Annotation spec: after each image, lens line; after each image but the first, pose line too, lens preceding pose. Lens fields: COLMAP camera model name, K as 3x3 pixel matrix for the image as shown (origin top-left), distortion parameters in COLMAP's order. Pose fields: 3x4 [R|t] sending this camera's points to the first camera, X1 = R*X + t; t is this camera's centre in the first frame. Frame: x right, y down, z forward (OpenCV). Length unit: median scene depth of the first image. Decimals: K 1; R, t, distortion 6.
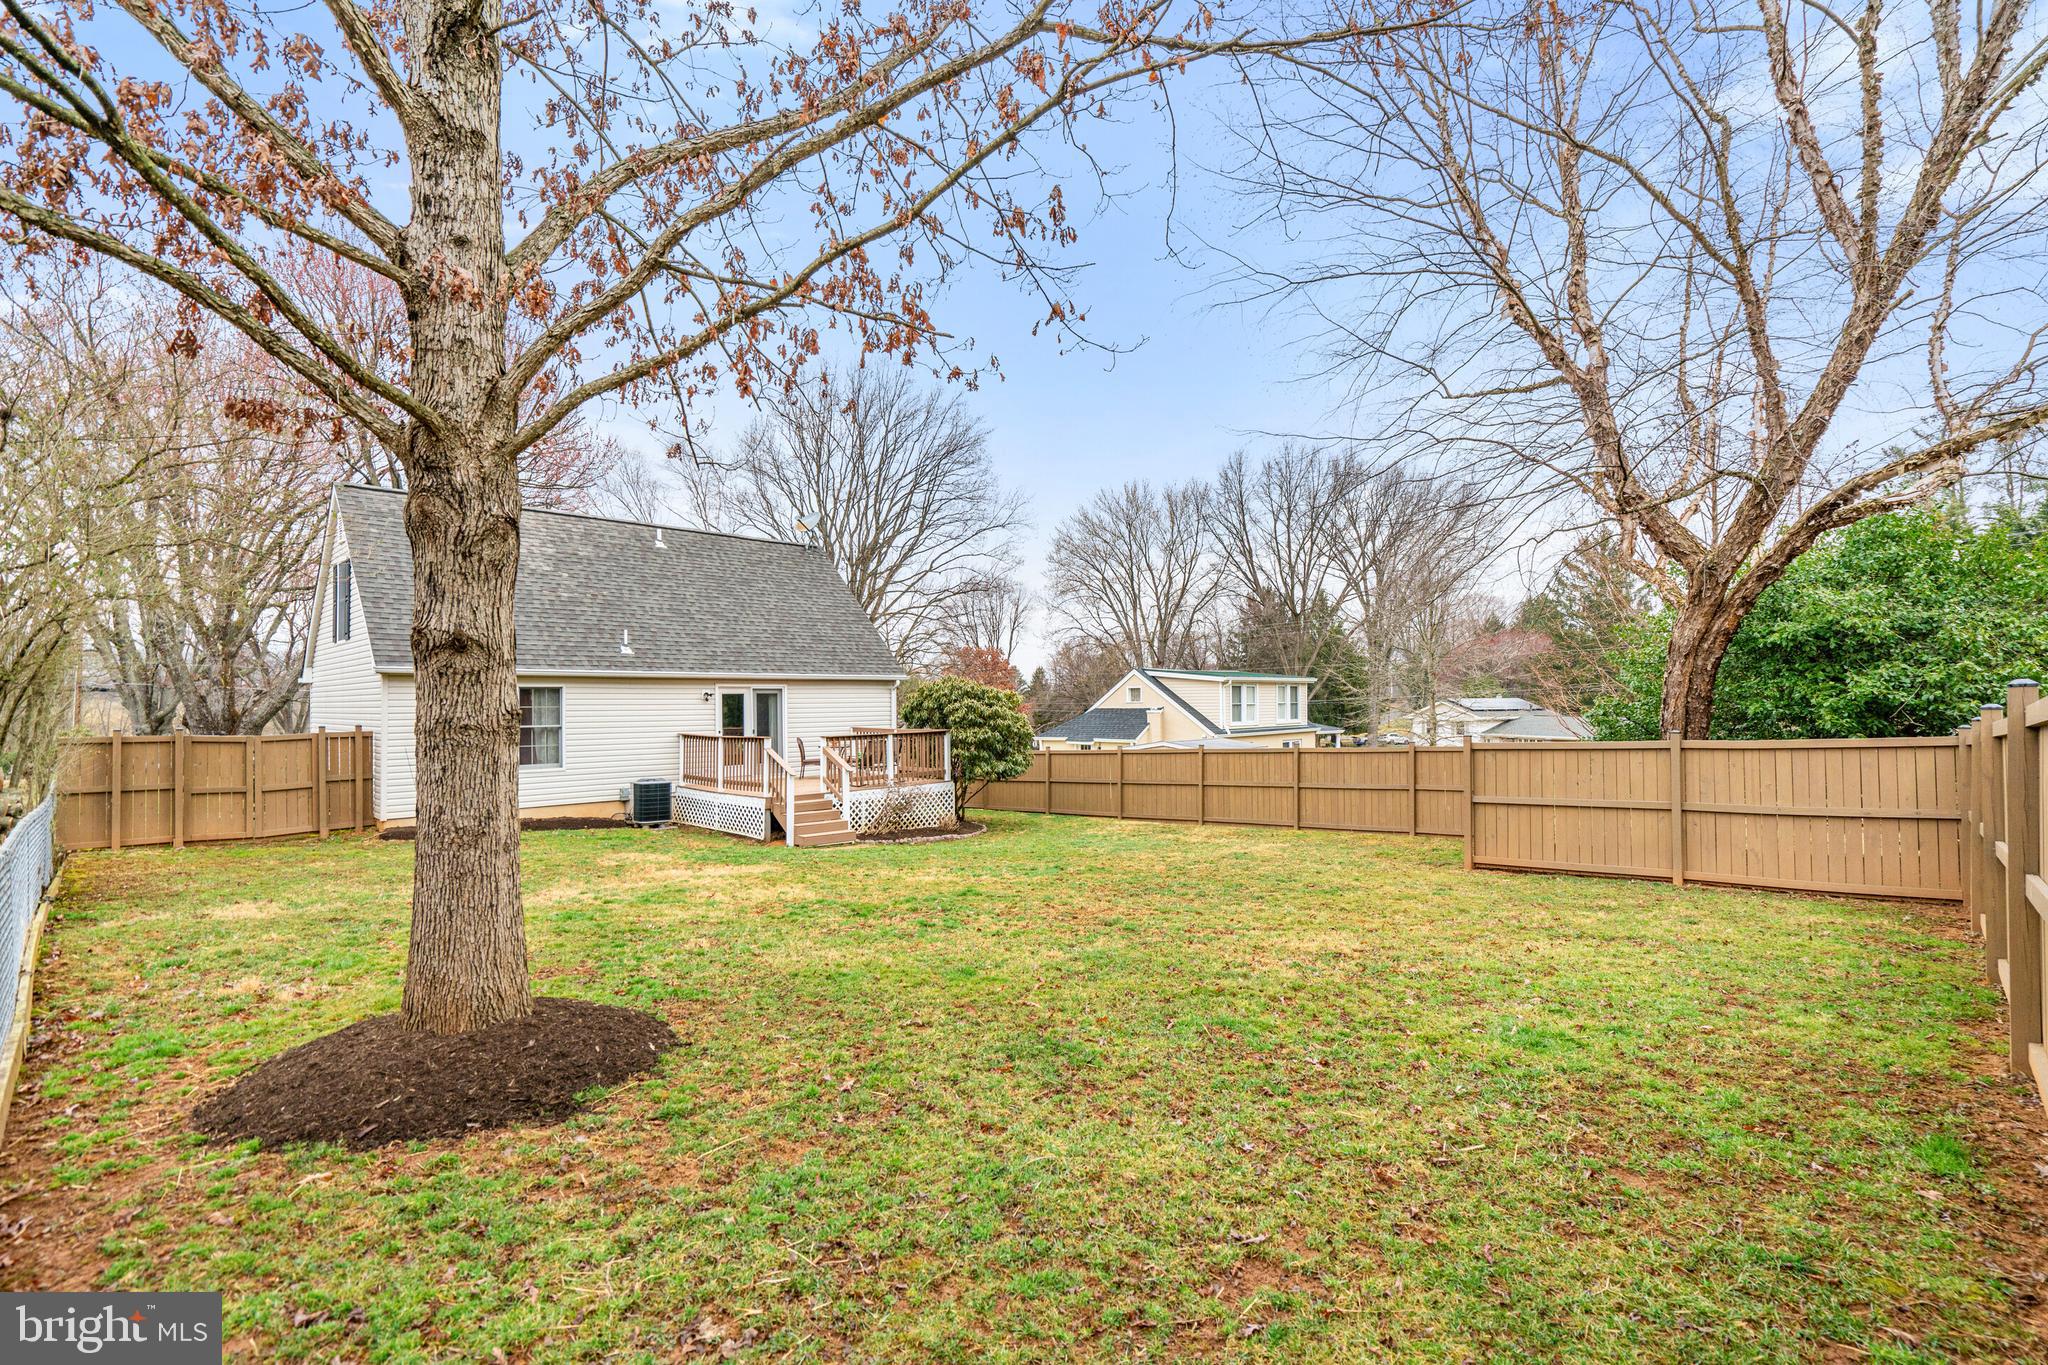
lens RADIAL K [[935.3, 0, 1026.5], [0, 935.3, 699.4], [0, 0, 1]] dist [-0.001818, 0.000078]
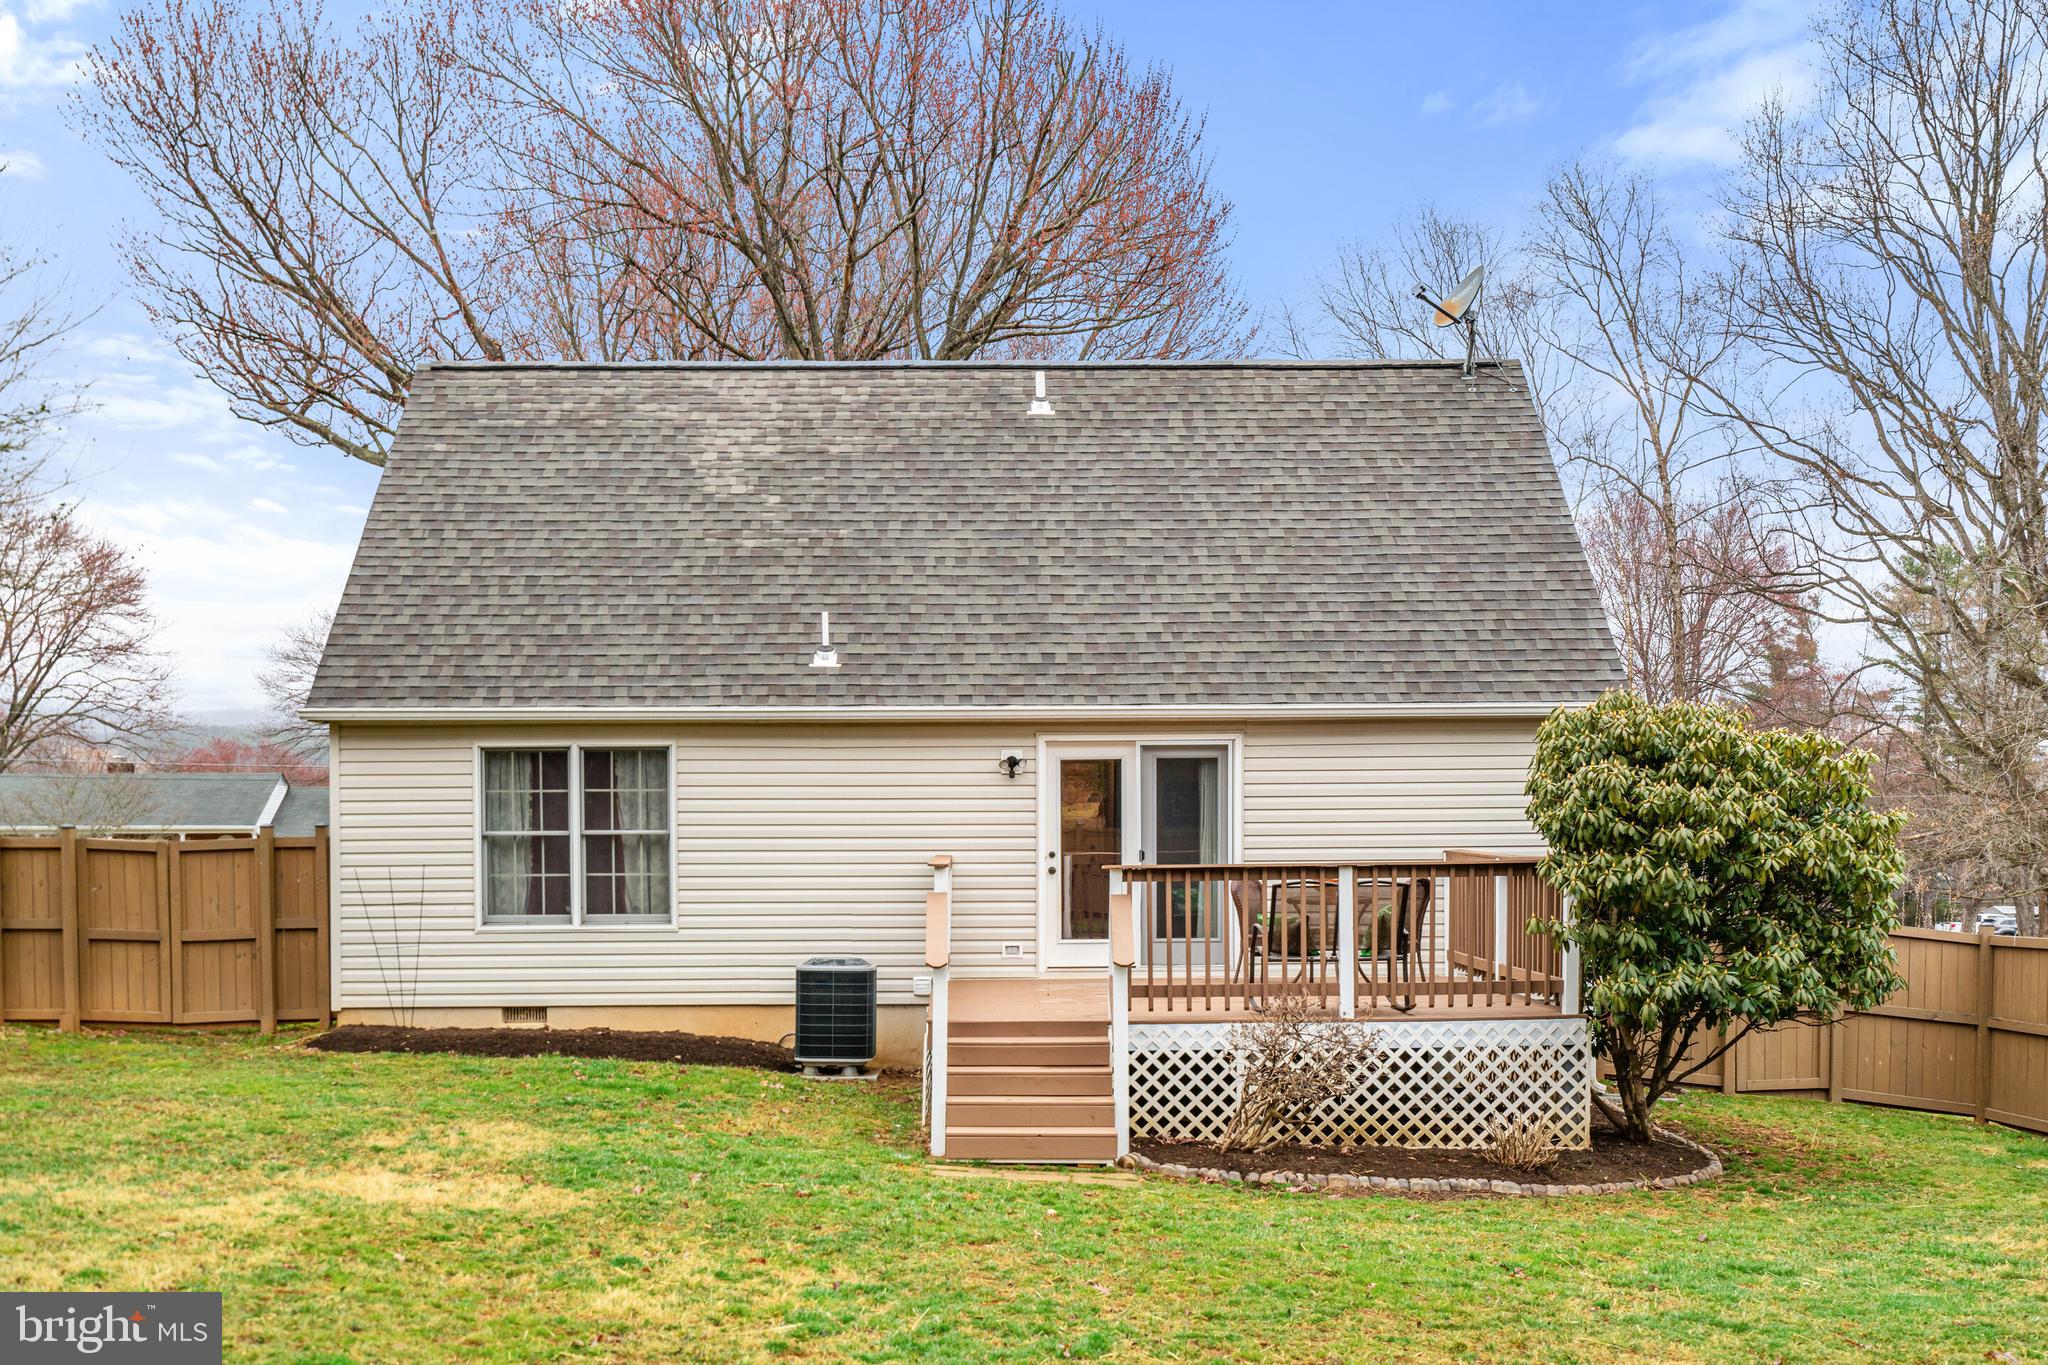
lens RADIAL K [[2038.8, 0, 940.6], [0, 2038.8, 939.7], [0, 0, 1]] dist [0.019667, -0.009245]
pose [[0.704272, 0.044889, -0.708510, 0.289116], [0.001303, 0.997916, 0.064520, 0.016087], [0.709929, -0.046363, 0.702746, 0.381059]]
